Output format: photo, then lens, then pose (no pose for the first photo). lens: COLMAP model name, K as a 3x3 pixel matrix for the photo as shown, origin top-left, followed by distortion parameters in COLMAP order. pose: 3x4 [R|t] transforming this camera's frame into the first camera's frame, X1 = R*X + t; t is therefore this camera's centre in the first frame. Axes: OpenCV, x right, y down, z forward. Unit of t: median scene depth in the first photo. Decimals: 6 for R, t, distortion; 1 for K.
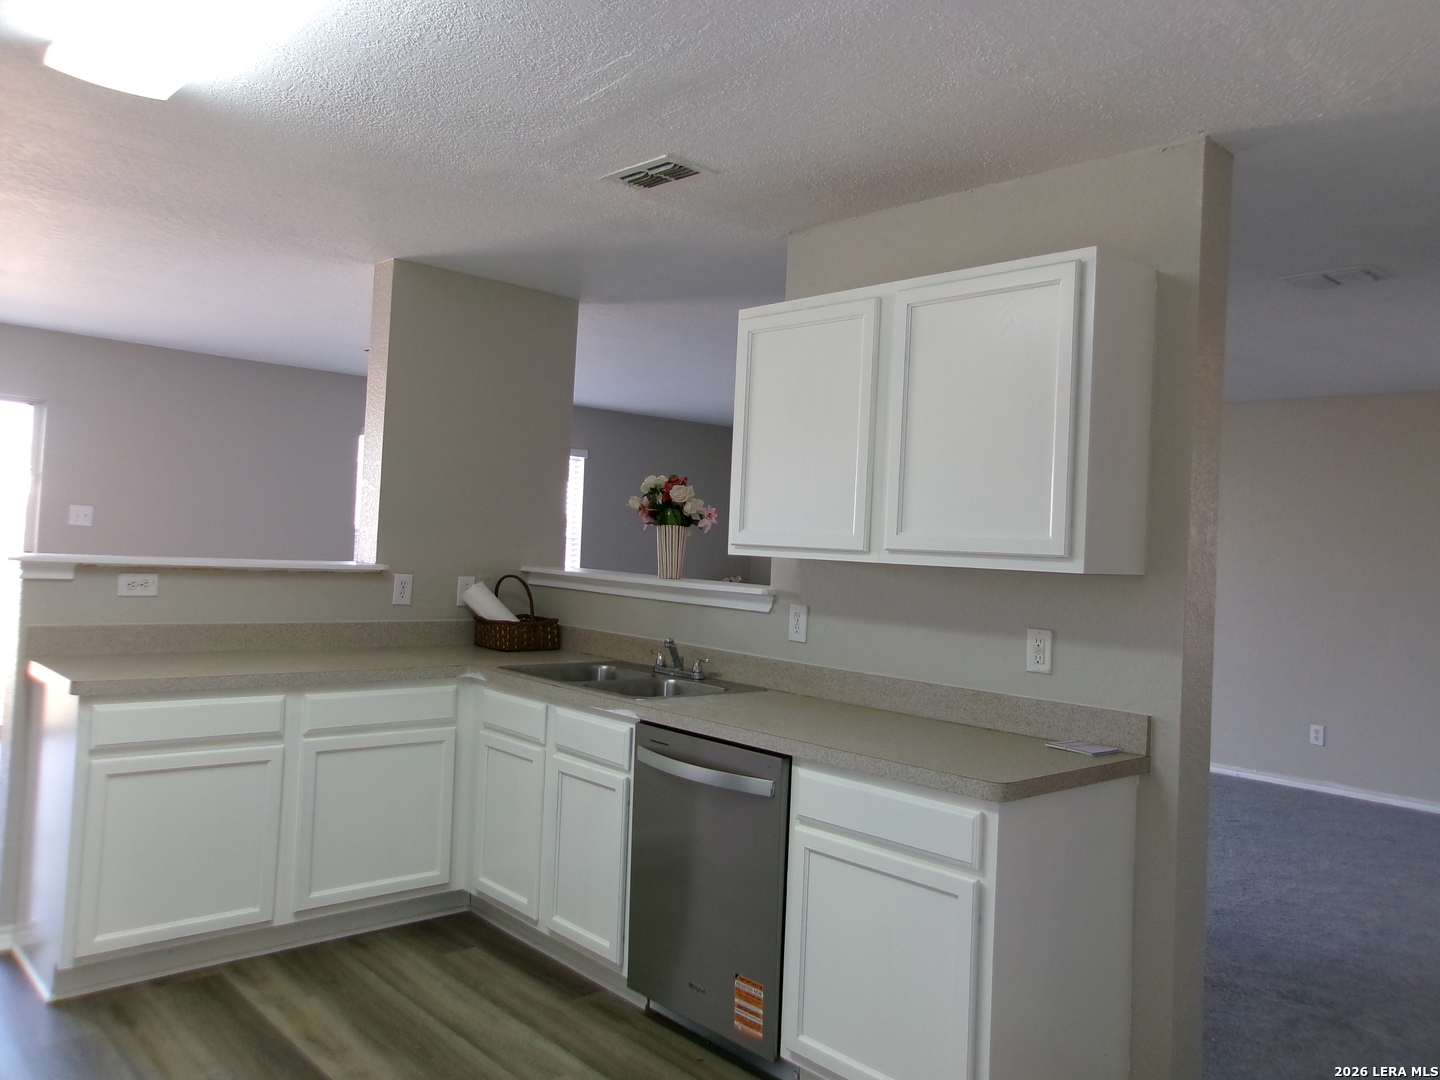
lens RADIAL K [[1115.1, 0, 720.0], [0, 1115.1, 540.0], [0, 0, 1]] dist [0.001031, 0.010205]
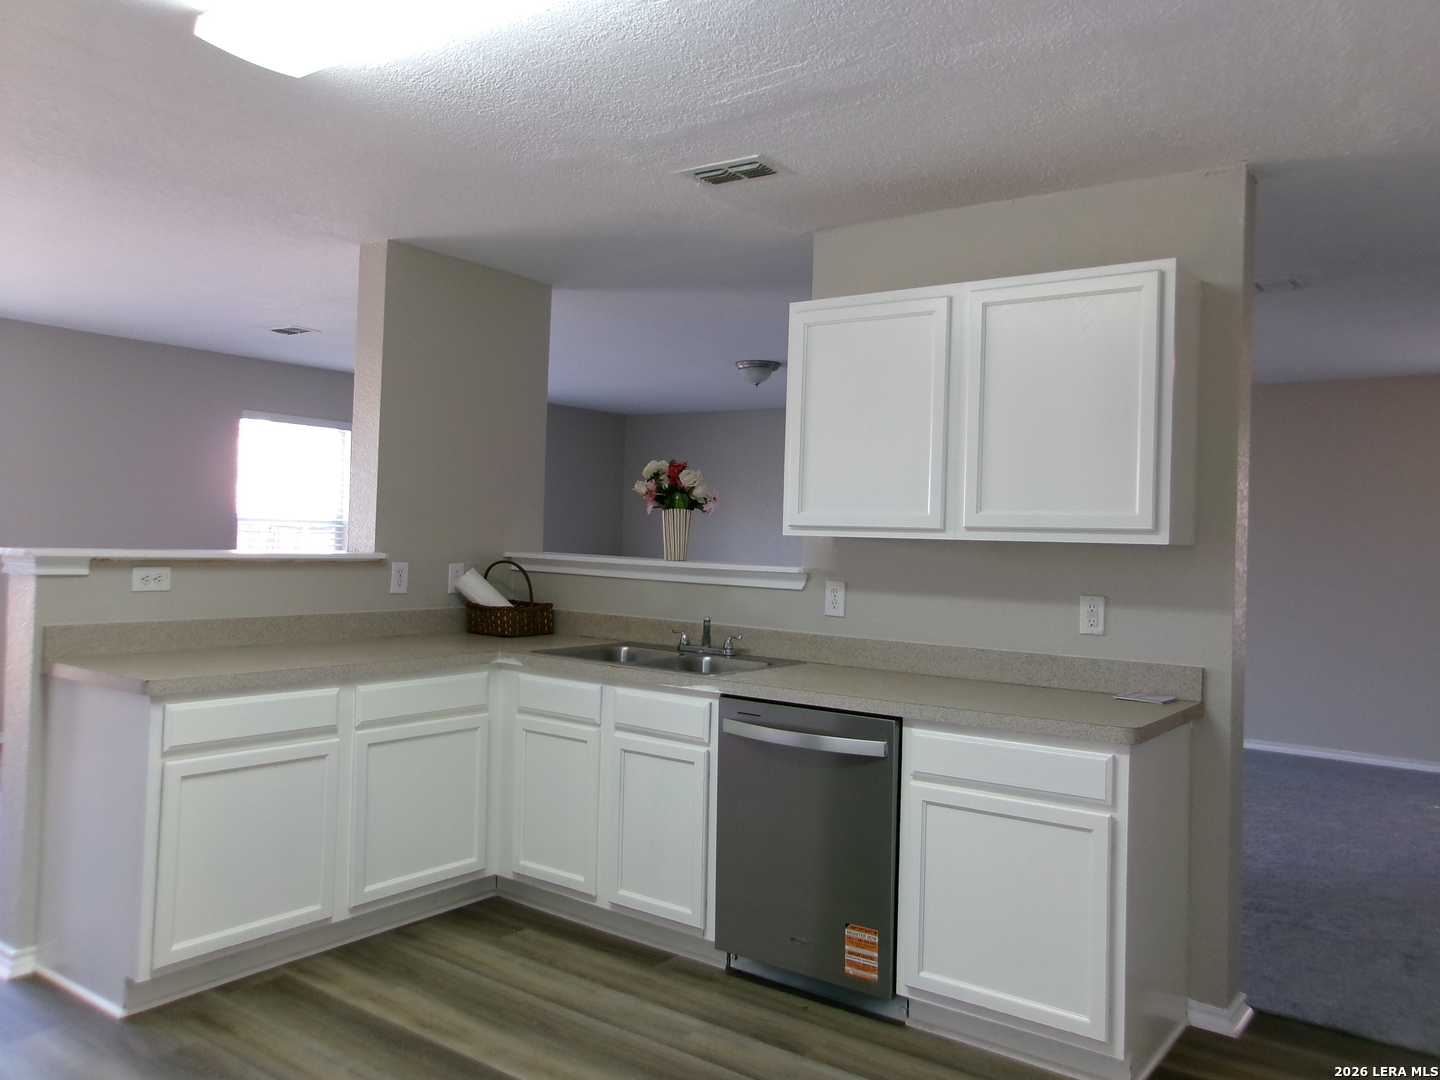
lens RADIAL K [[1115.1, 0, 720.0], [0, 1115.1, 540.0], [0, 0, 1]] dist [0.001031, 0.010205]
pose [[0.980359, -0.018691, 0.196334, -0.261975], [0.015995, 0.999755, 0.015307, 0.000343], [-0.196572, -0.011866, 0.980418, -0.023942]]
